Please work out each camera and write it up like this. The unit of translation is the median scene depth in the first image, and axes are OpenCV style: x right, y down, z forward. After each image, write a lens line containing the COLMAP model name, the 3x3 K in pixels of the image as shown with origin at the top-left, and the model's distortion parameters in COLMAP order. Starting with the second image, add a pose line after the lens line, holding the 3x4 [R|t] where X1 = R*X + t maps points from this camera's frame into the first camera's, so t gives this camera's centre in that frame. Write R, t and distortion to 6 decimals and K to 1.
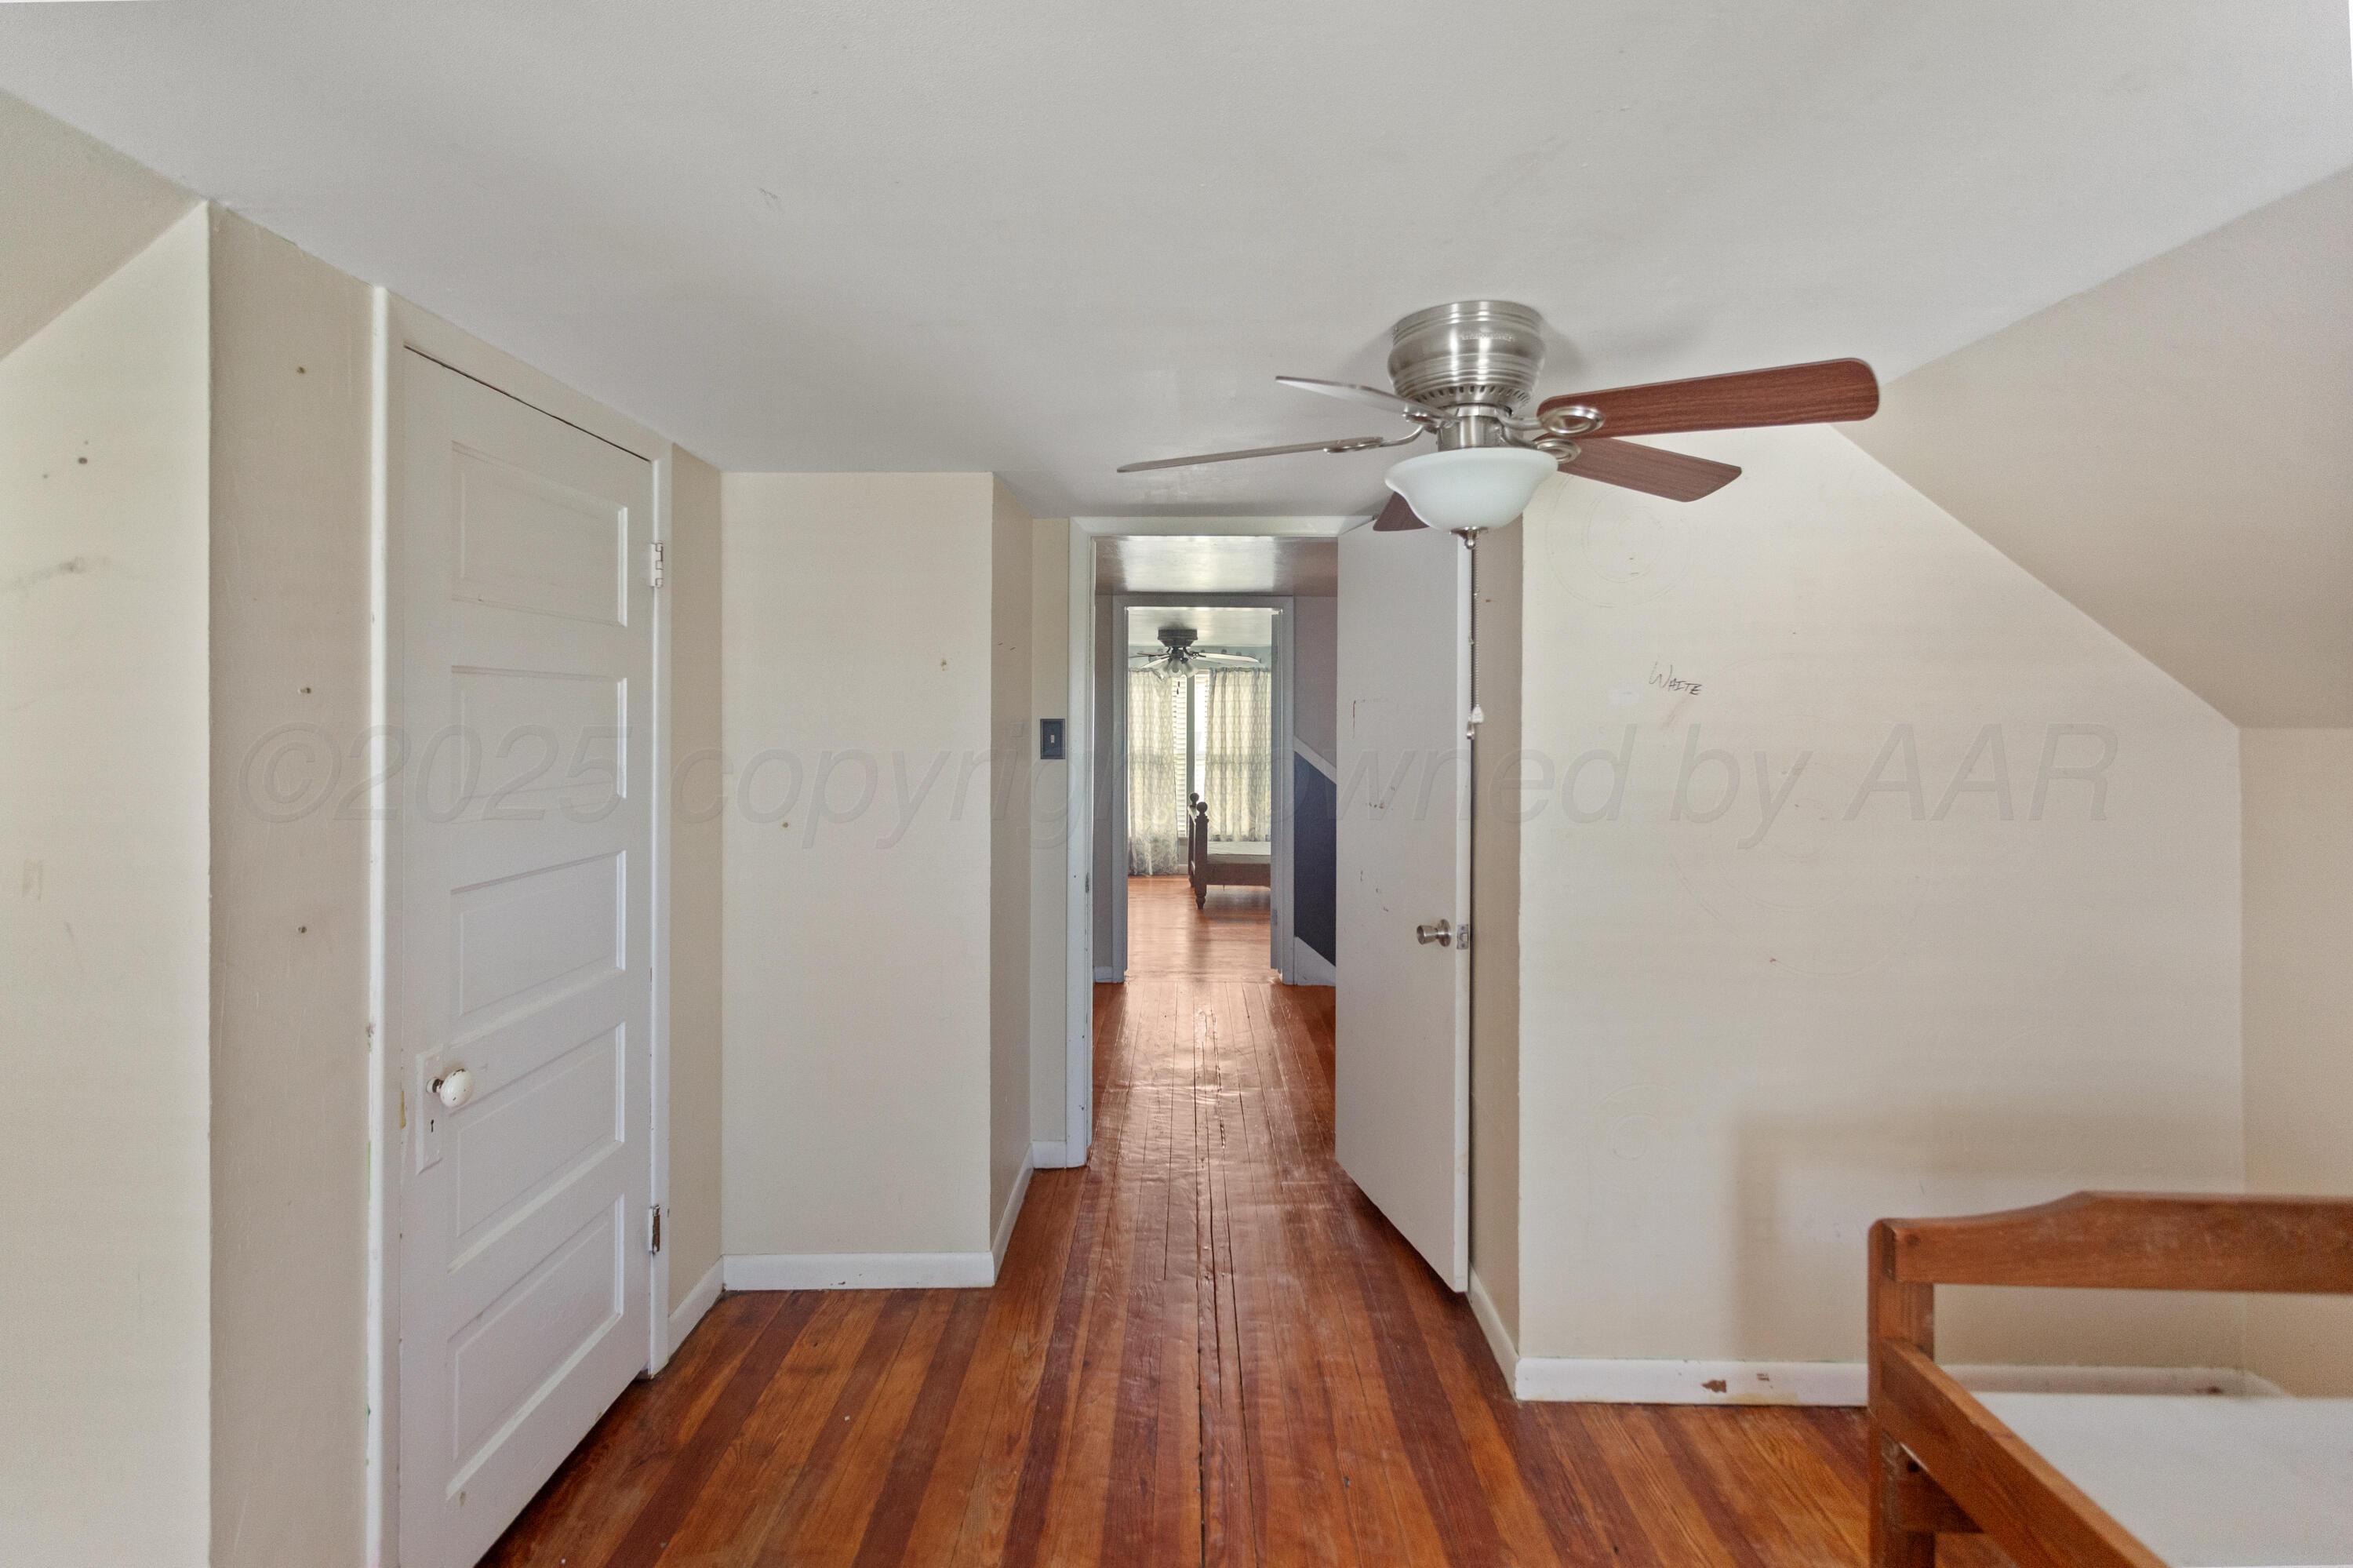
lens RADIAL K [[1122.1, 0, 1177.2], [0, 1122.1, 780.2], [0, 0, 1]] dist [-0.001010, -0.000221]
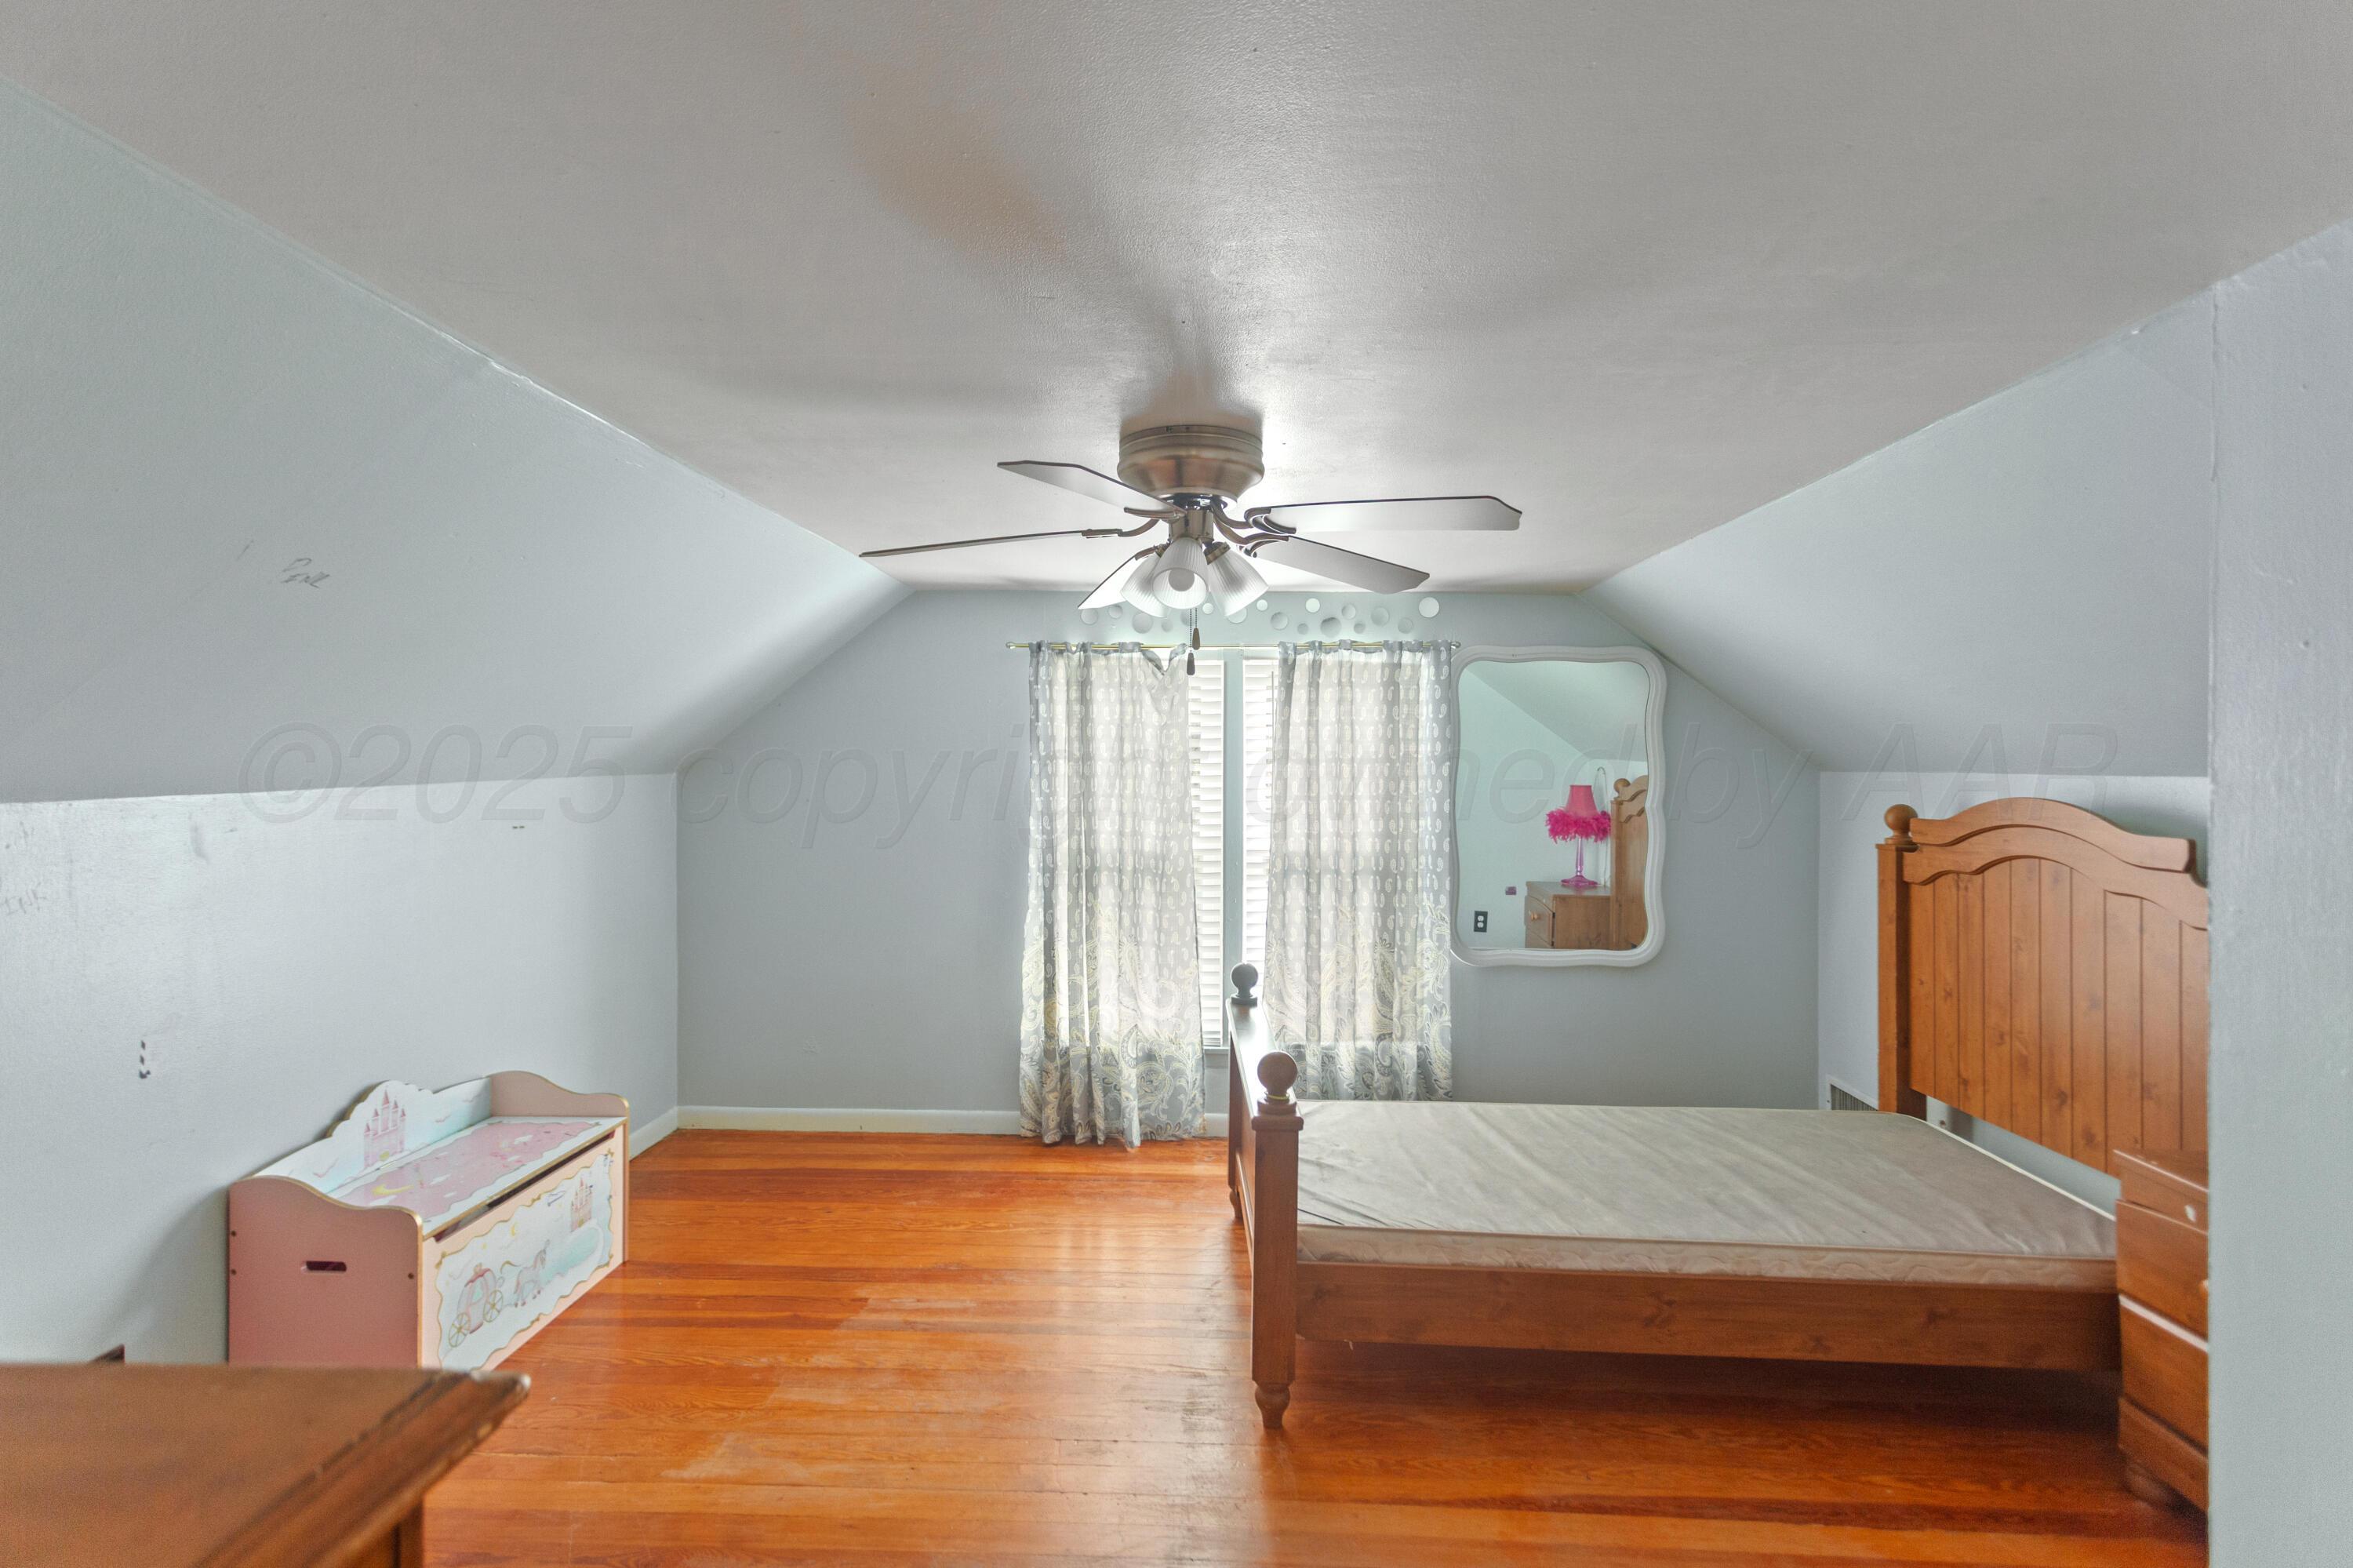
lens RADIAL K [[1122.1, 0, 1178.4], [0, 1122.1, 778.1], [0, 0, 1]] dist [-0.001010, -0.000221]
pose [[0.999844, 0.000918, -0.017662, -0.000837], [-0.000897, 0.999999, 0.001167, -0.050796], [0.017664, -0.001151, 0.999843, 0.588370]]
